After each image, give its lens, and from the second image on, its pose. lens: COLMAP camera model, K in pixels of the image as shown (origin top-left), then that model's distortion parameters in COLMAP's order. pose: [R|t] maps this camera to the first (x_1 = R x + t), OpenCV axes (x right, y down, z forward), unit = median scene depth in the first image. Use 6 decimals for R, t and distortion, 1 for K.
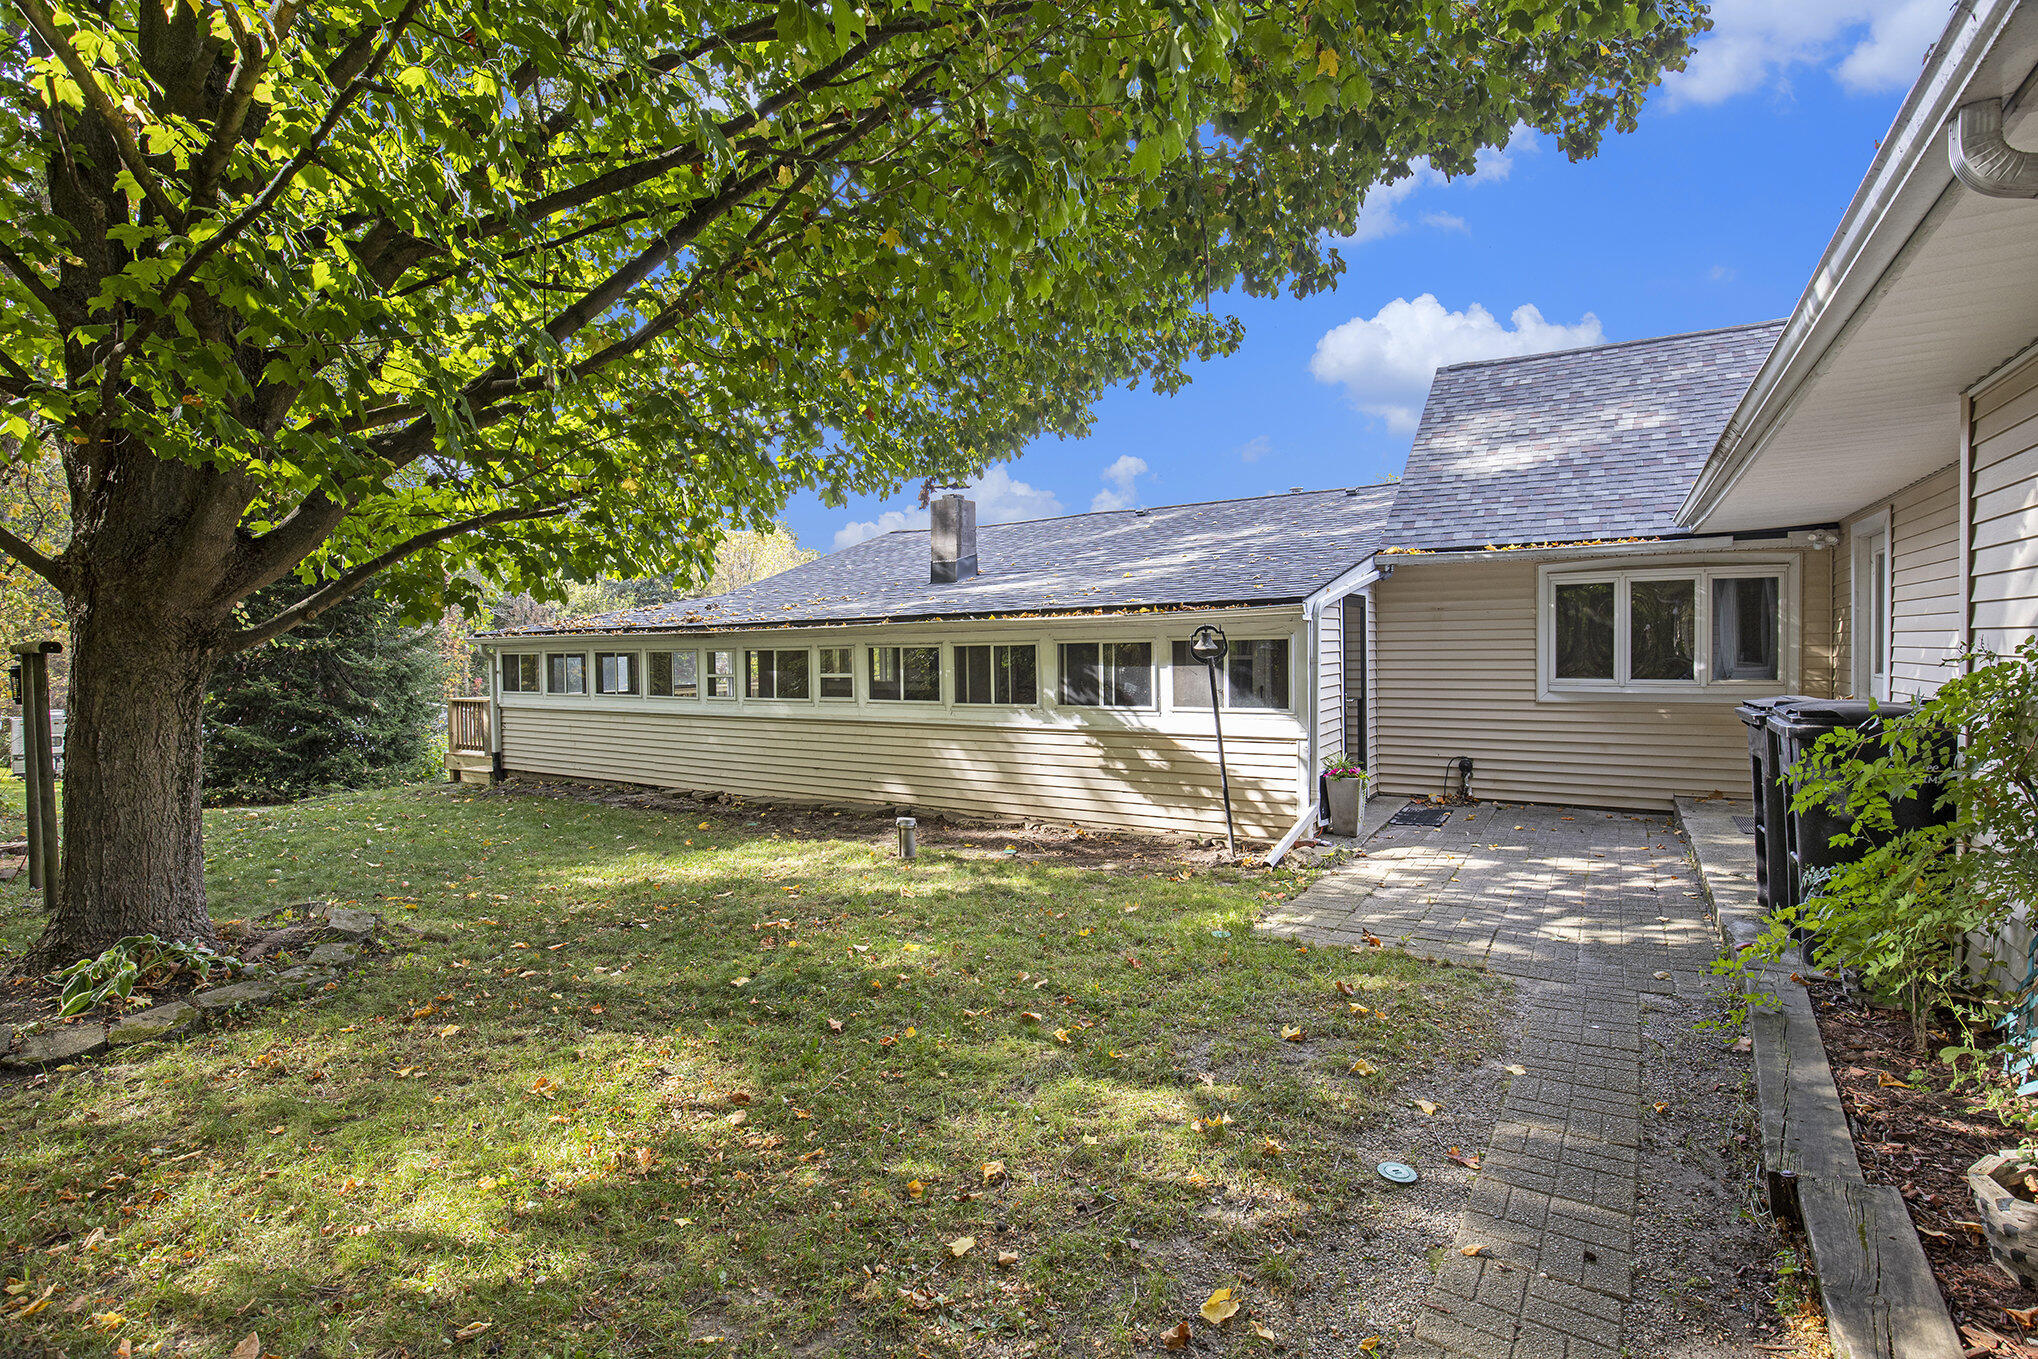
lens RADIAL K [[940.9, 0, 1032.1], [0, 940.9, 666.0], [0, 0, 1]] dist [-0.029903, 0.005261]
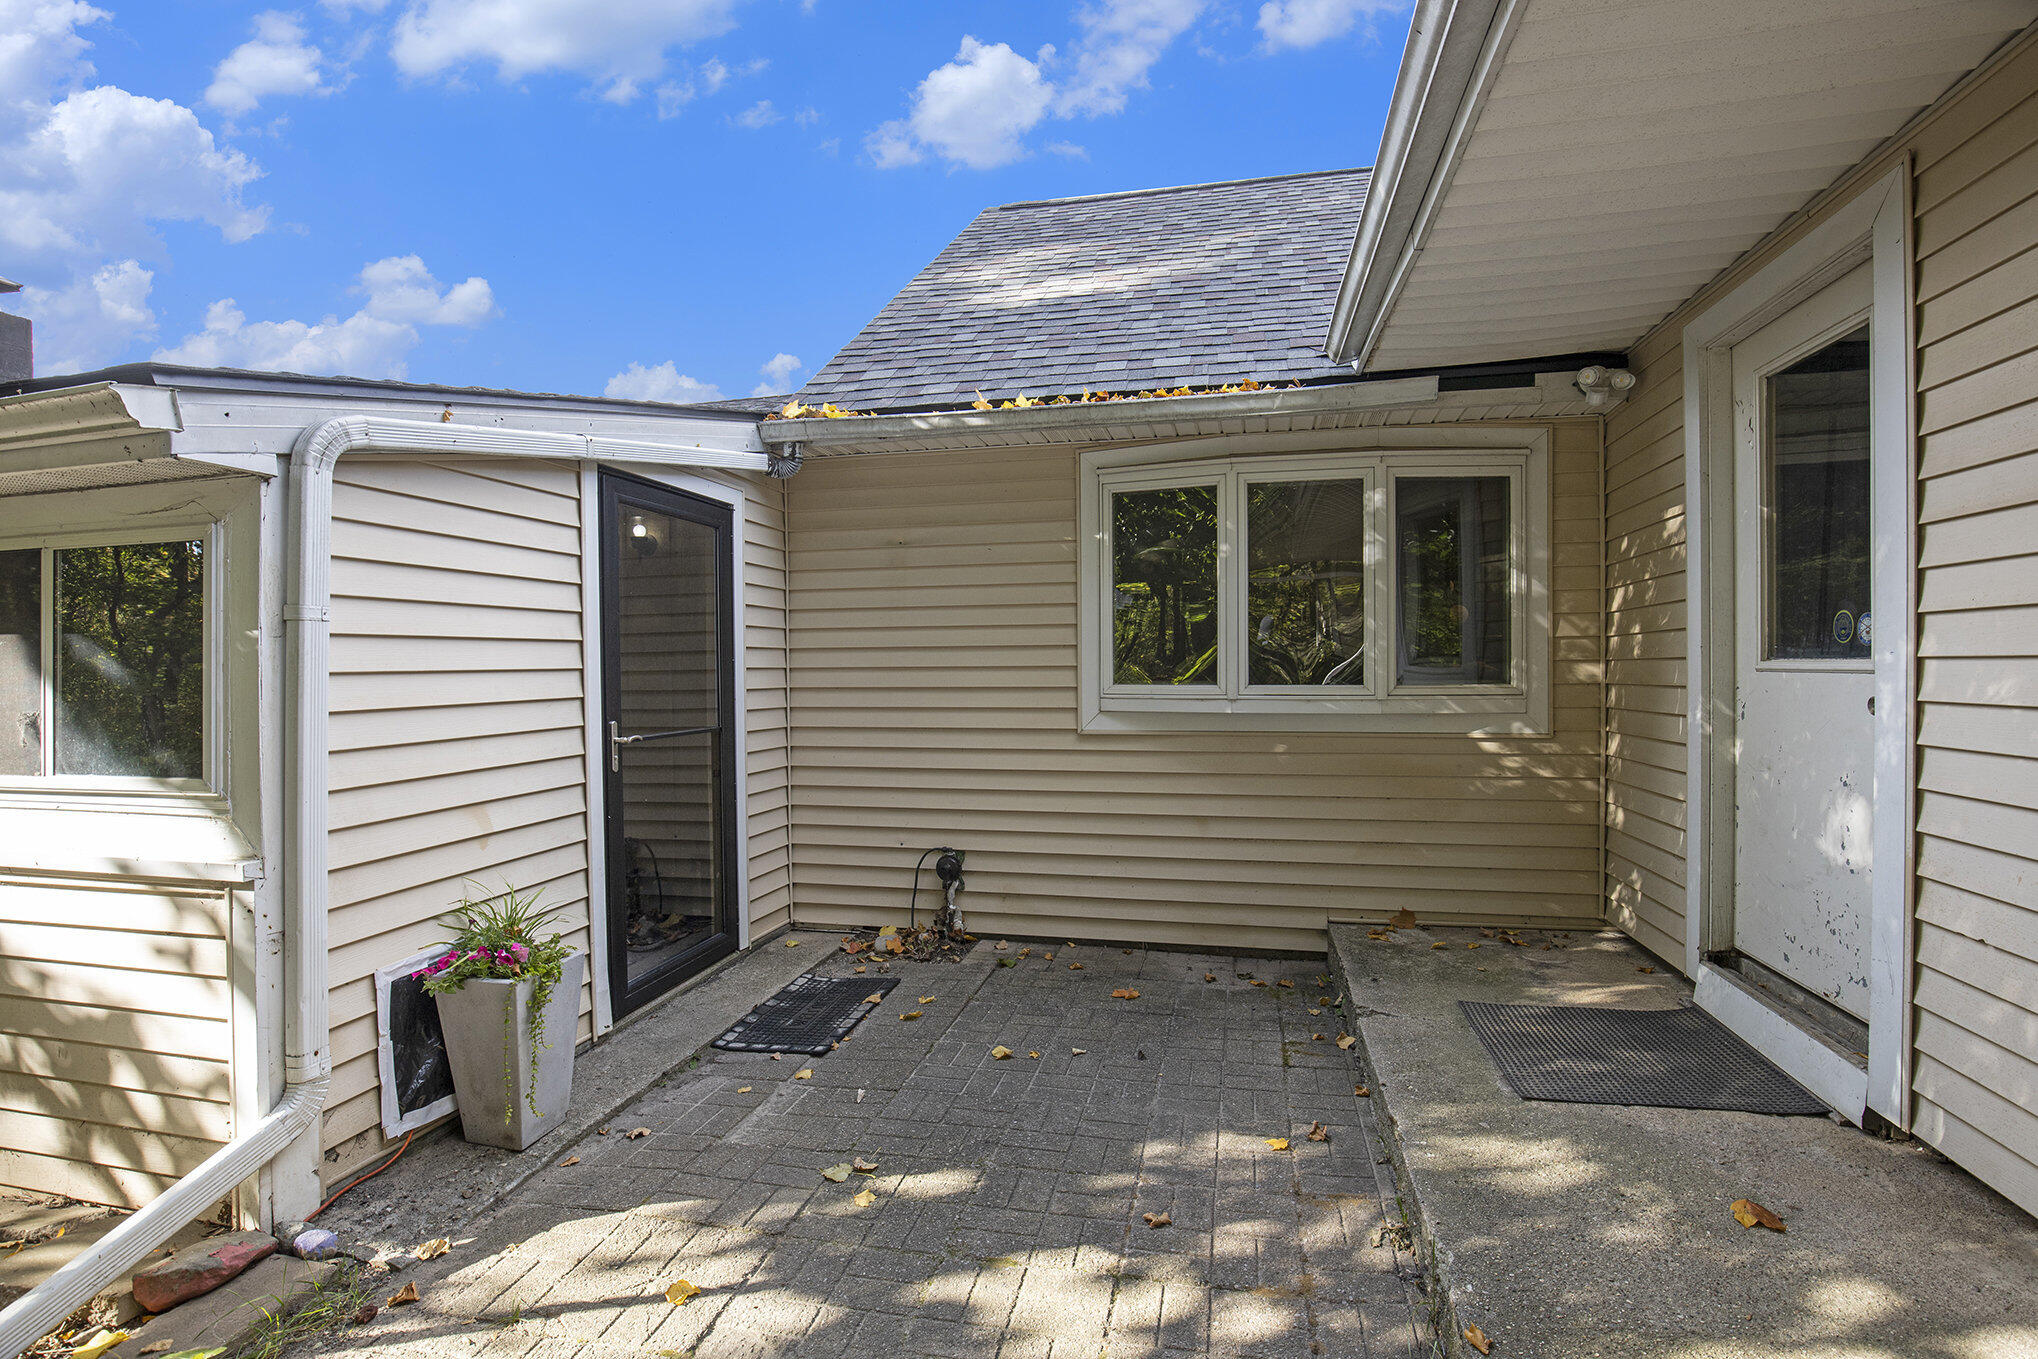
lens RADIAL K [[979.0, 0, 1017.1], [0, 979.0, 673.7], [0, 0, 1]] dist [-0.025317, 0.001502]
pose [[0.945998, 0.003407, 0.324155, 0.348018], [0.001676, 0.999880, -0.015399, 0.015381], [-0.324168, 0.015111, 0.945879, 0.532291]]
